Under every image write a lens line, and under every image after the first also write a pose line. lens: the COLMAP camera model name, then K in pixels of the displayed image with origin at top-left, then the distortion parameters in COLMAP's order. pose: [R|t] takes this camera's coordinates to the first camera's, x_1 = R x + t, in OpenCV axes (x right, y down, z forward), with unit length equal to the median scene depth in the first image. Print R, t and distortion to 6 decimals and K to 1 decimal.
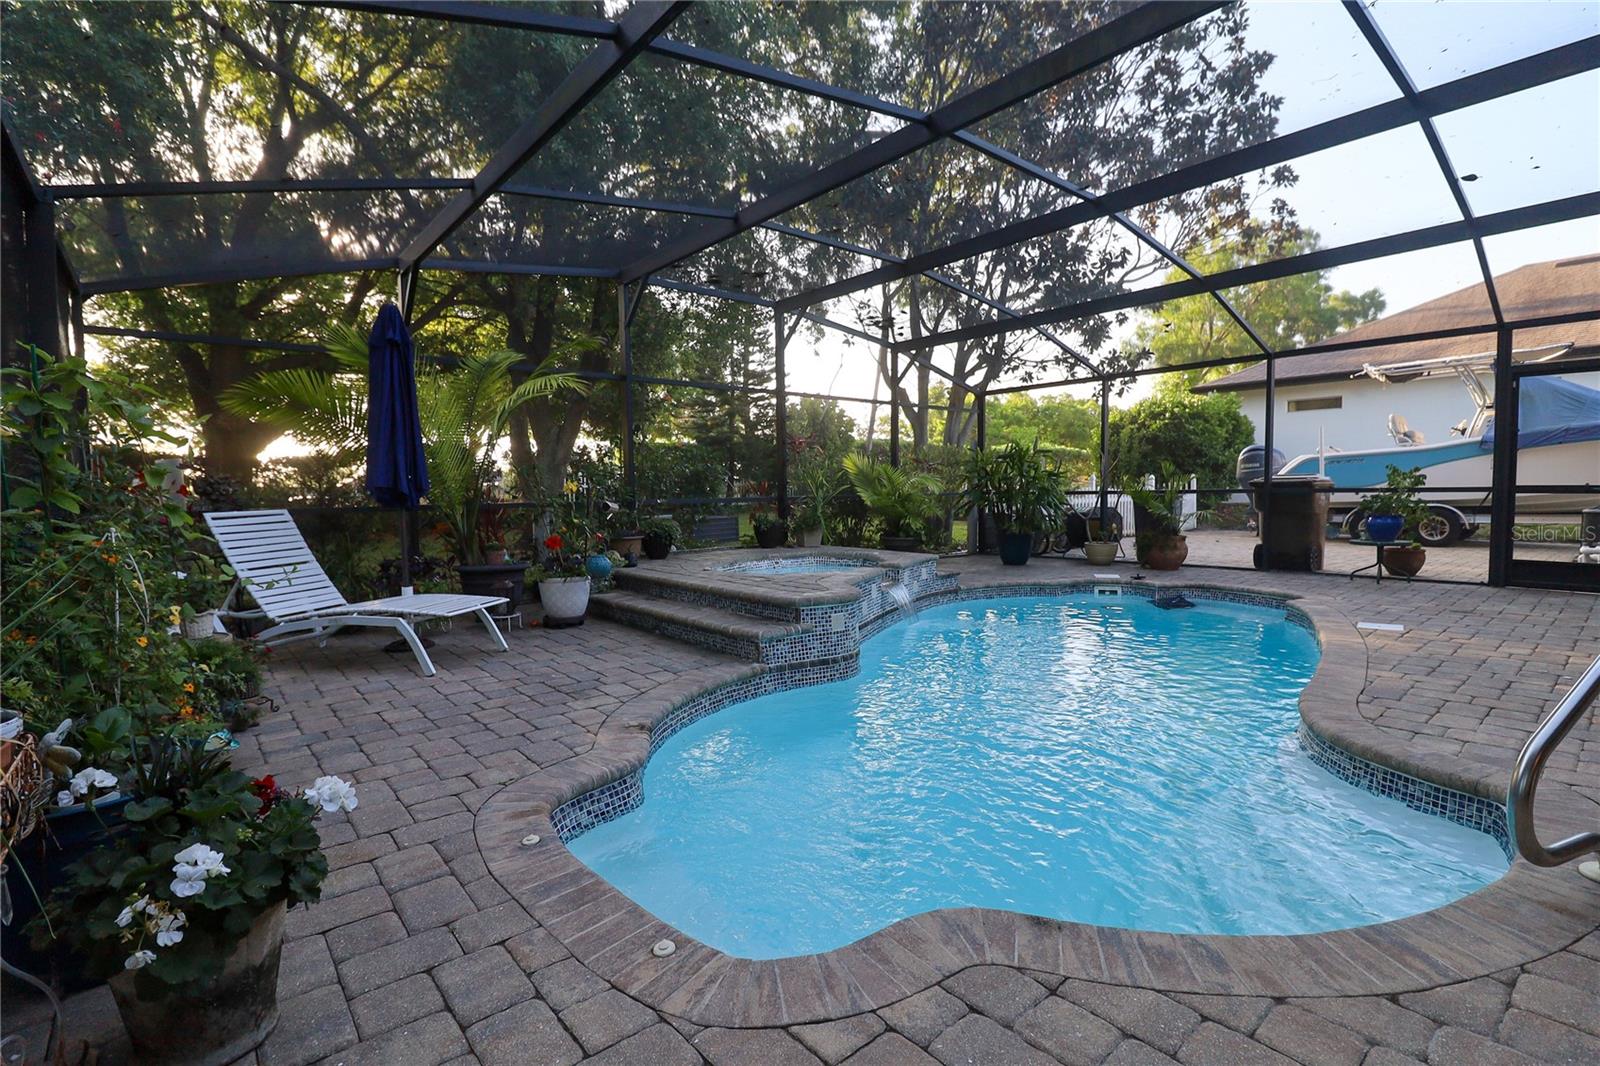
lens RADIAL K [[760.9, 0, 800.0], [0, 760.9, 533.0], [0, 0, 1]] dist [-0.004568, -0.000412]
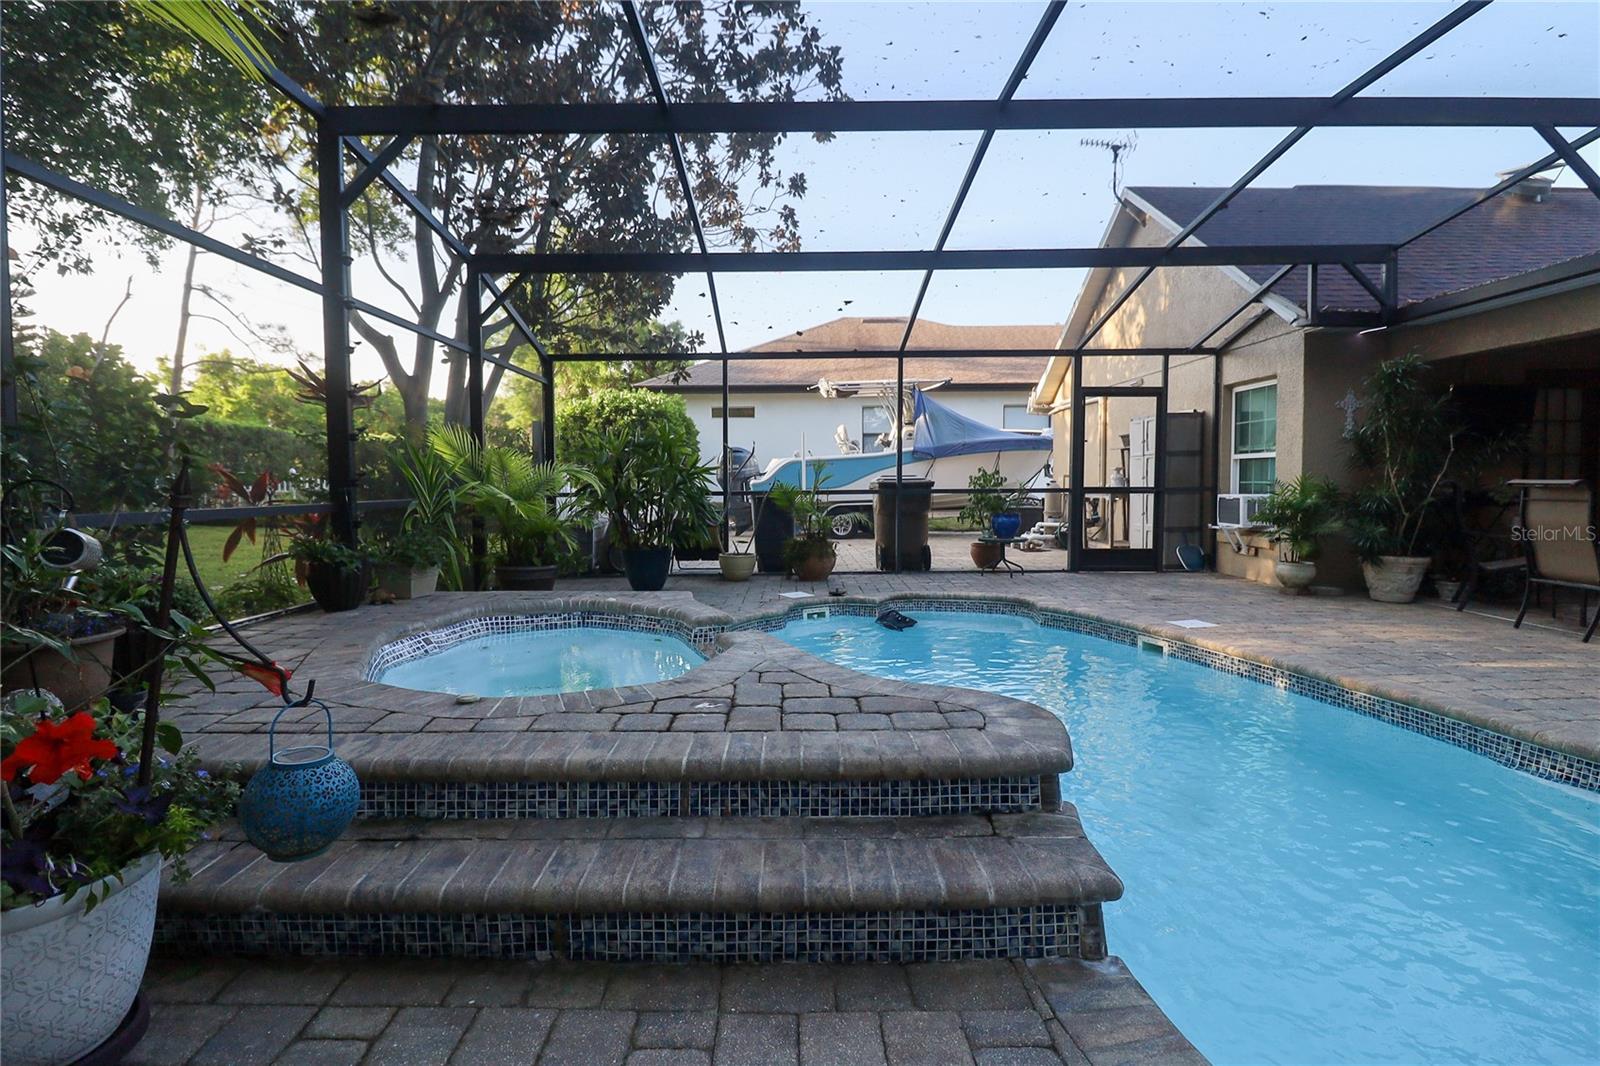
lens RADIAL K [[760.9, 0, 800.0], [0, 760.9, 533.0], [0, 0, 1]] dist [-0.004568, -0.000412]
pose [[0.642990, -0.041304, 0.764760, -0.230505], [0.041996, 0.998944, 0.018642, -0.026627], [-0.764723, 0.020130, 0.644045, 0.480950]]
